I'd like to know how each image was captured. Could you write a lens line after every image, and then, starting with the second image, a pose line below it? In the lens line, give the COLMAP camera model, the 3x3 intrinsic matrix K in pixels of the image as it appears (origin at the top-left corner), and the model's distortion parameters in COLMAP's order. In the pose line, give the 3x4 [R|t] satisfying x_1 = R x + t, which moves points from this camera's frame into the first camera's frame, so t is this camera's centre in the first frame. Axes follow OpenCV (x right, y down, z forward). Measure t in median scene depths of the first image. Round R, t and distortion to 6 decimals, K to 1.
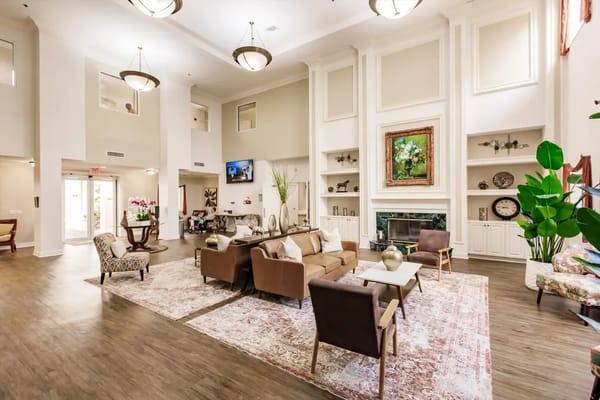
lens RADIAL K [[266.8, 0, 299.8], [0, 266.8, 199.1], [0, 0, 1]] dist [-0.001757, -0.000003]
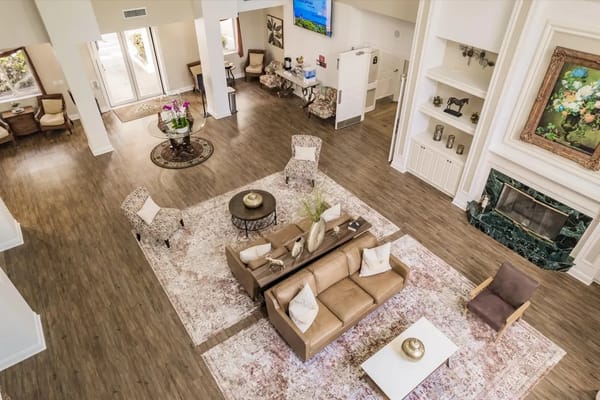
lens RADIAL K [[381.1, 0, 299.3], [0, 381.1, 199.9], [0, 0, 1]] dist [-0.031428, 0.007455]
pose [[0.941040, 0.218272, -0.258460, 0.106835], [-0.012021, 0.785098, 0.619256, -0.465452], [0.338083, -0.579637, 0.741432, 0.126660]]
